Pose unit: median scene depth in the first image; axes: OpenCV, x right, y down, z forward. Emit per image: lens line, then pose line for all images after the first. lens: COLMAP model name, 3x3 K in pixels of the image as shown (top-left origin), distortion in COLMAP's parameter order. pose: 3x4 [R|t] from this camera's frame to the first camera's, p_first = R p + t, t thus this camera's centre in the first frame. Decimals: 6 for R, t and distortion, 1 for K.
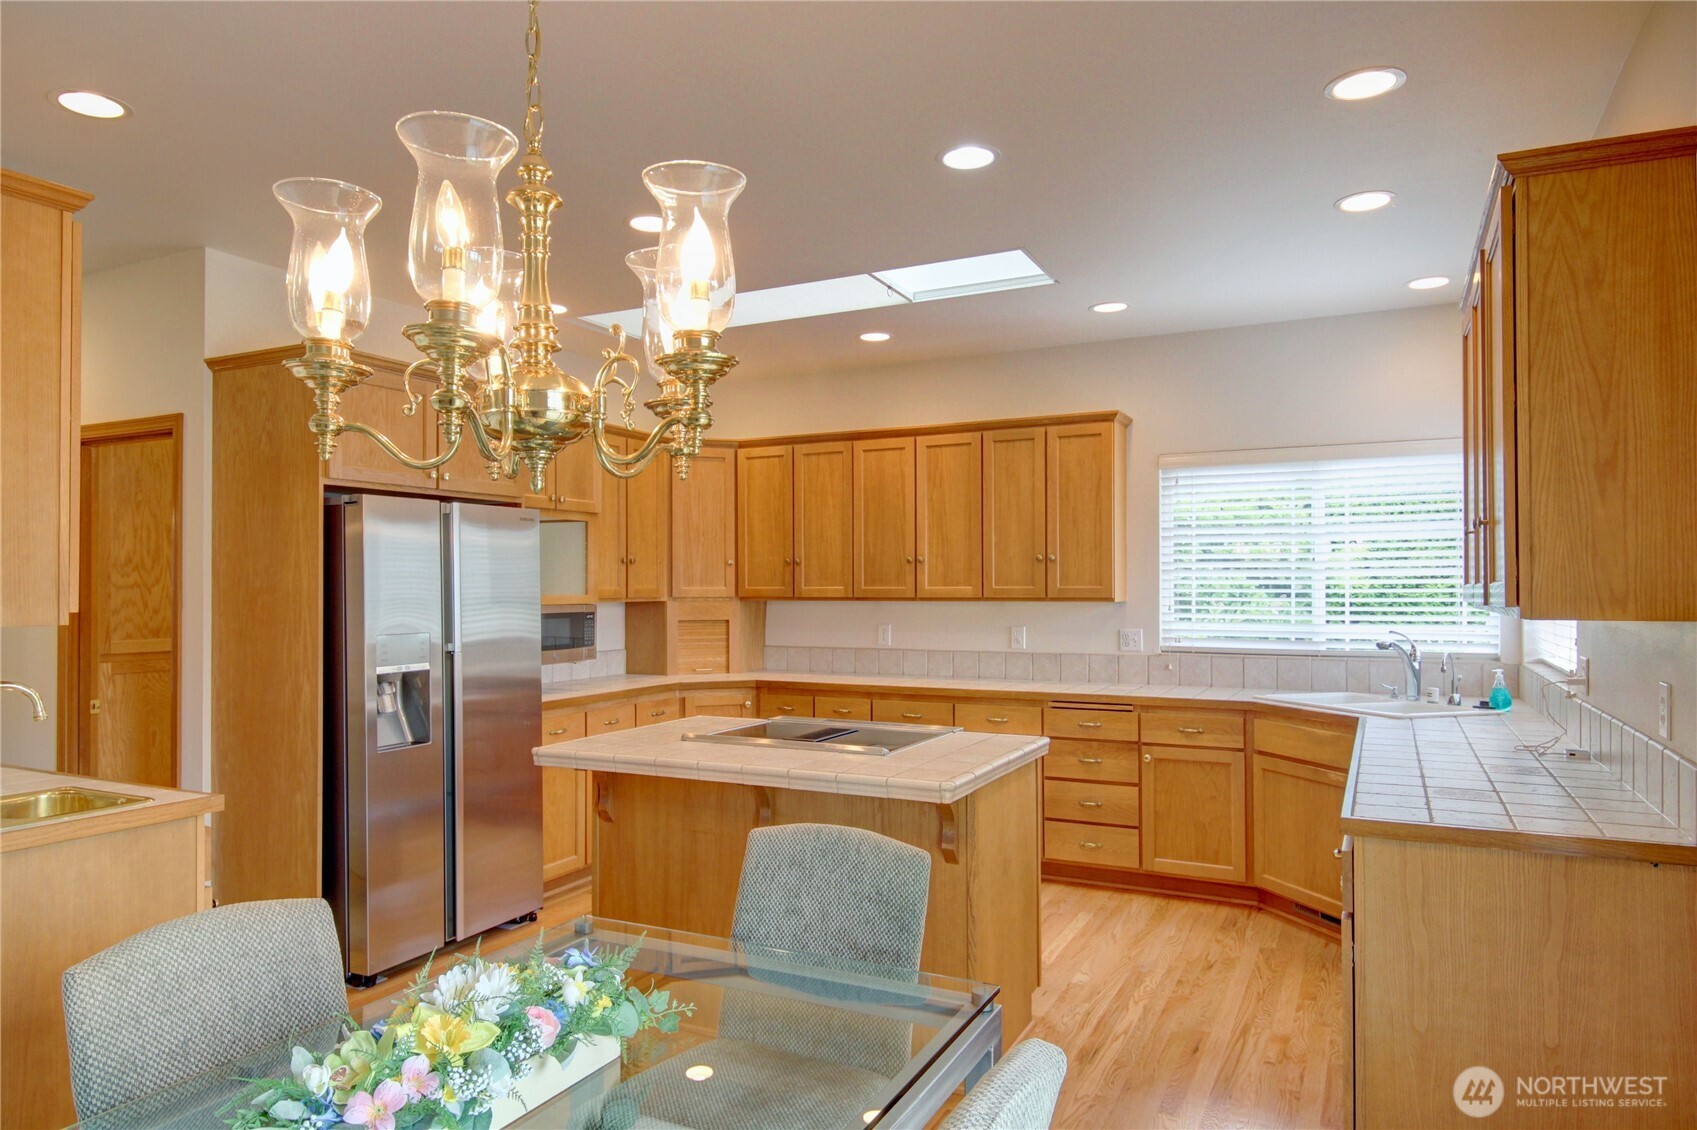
lens RADIAL K [[1068.0, 0, 848.5], [0, 1068.0, 565.0], [0, 0, 1]] dist [0.039823, -0.000463]
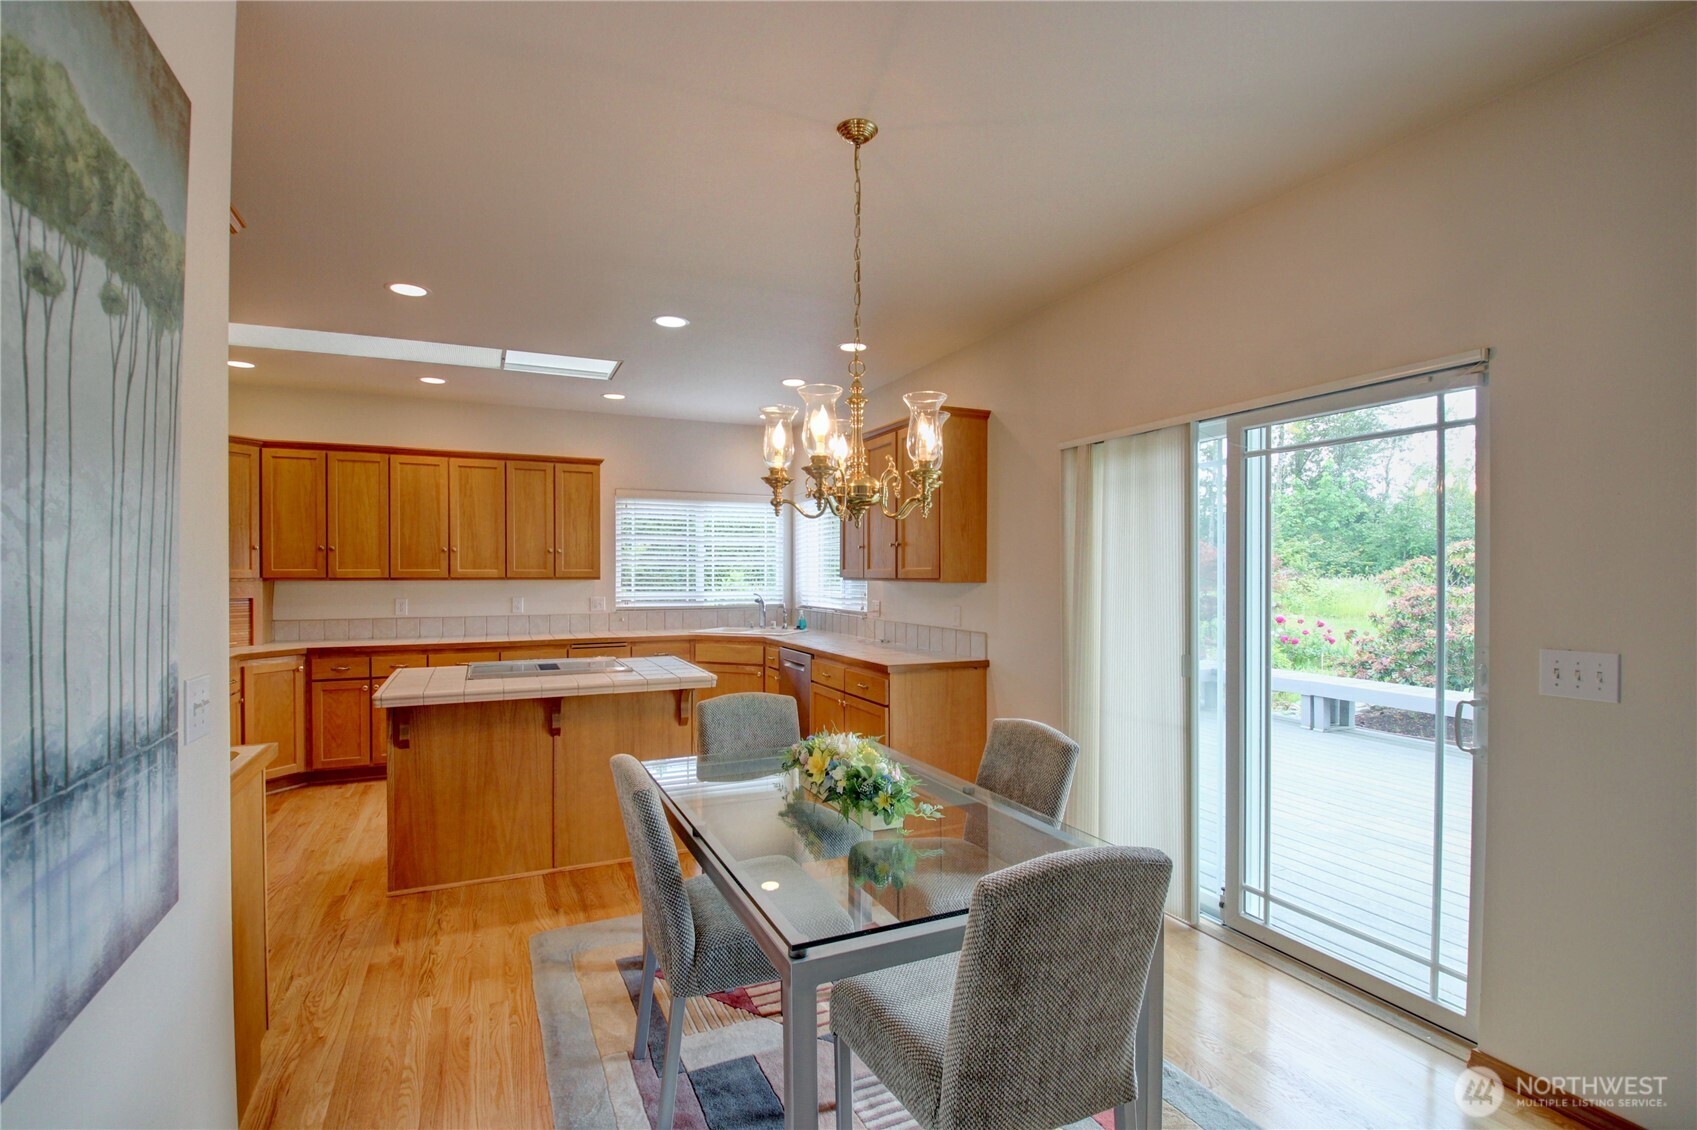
lens RADIAL K [[785.4, 0, 848.5], [0, 785.4, 565.0], [0, 0, 1]] dist [0.010384, -0.023964]
pose [[0.625195, 0.008797, 0.780419, -0.404227], [-0.019402, 0.999803, 0.004273, 0.000498], [-0.780227, -0.017813, 0.625242, -0.012093]]
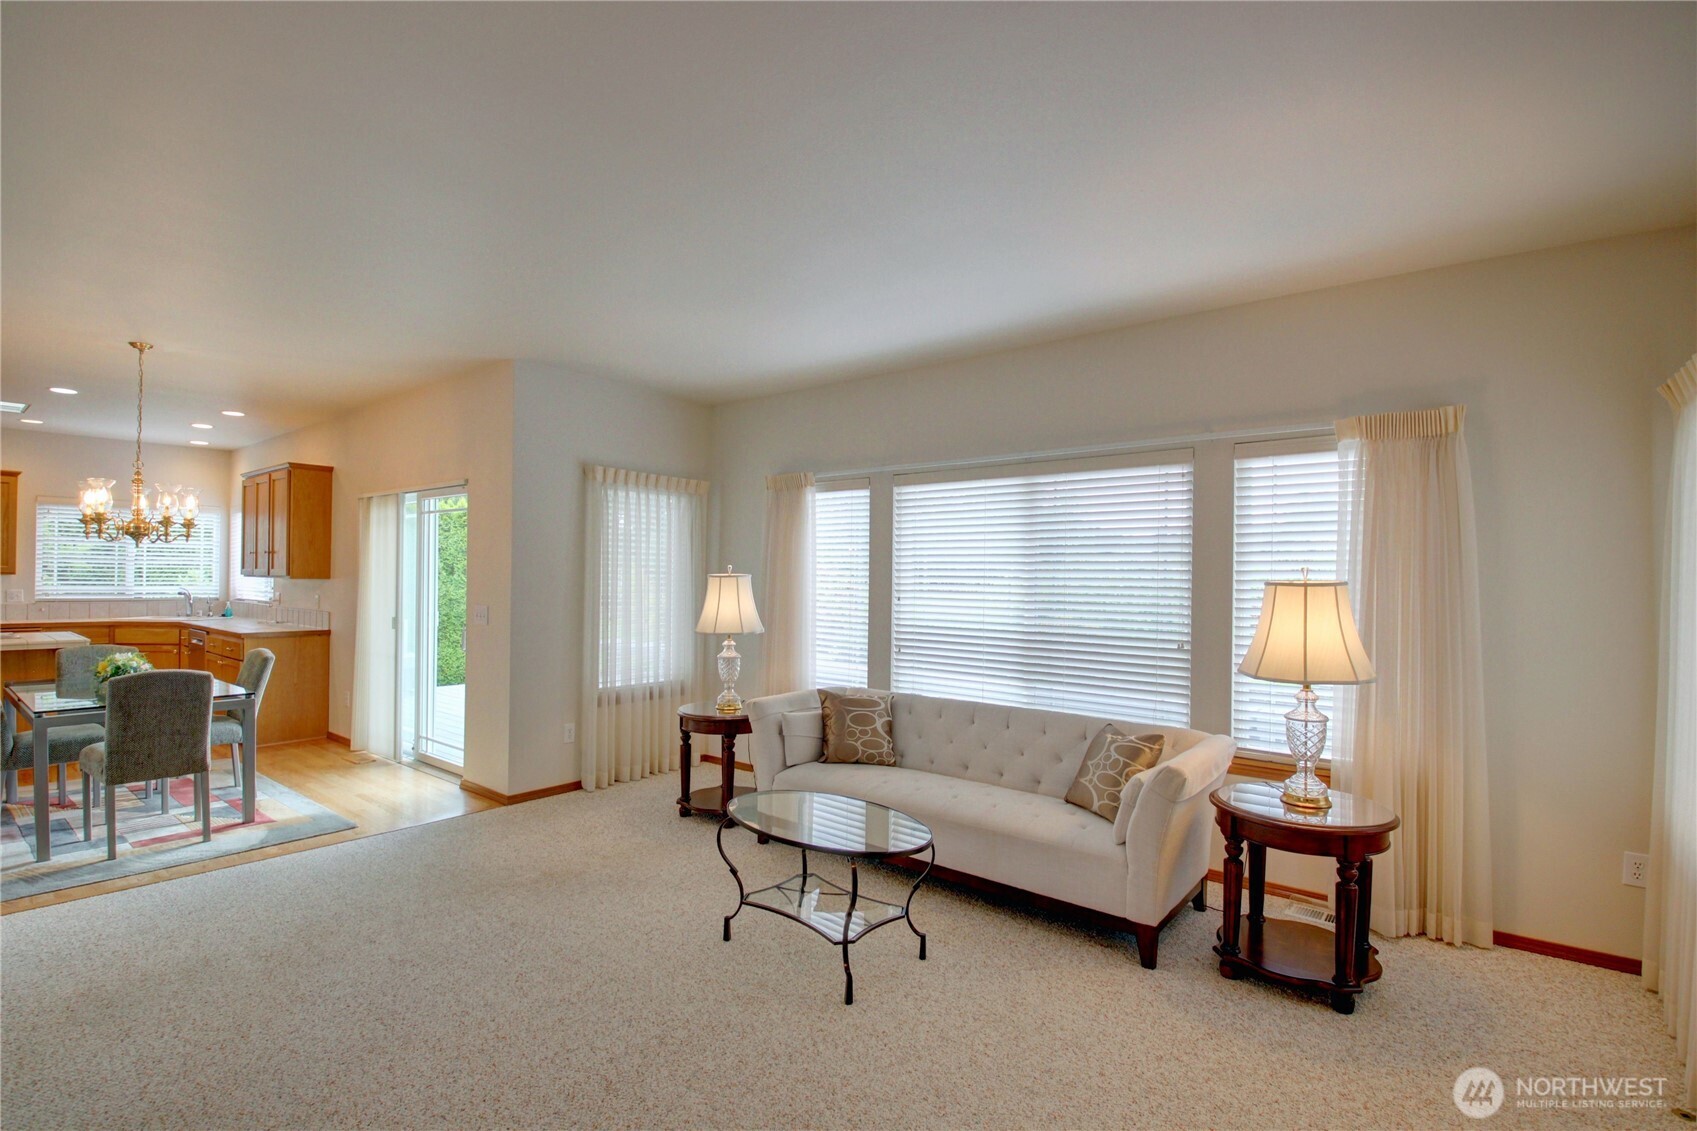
lens RADIAL K [[785.4, 0, 848.5], [0, 785.4, 565.5], [0, 0, 1]] dist [0.010384, -0.023964]
pose [[0.205690, 0.018658, 0.978439, -0.706870], [-0.034721, 0.999328, -0.011757, -0.014497], [-0.978001, -0.031554, 0.206199, -0.630789]]
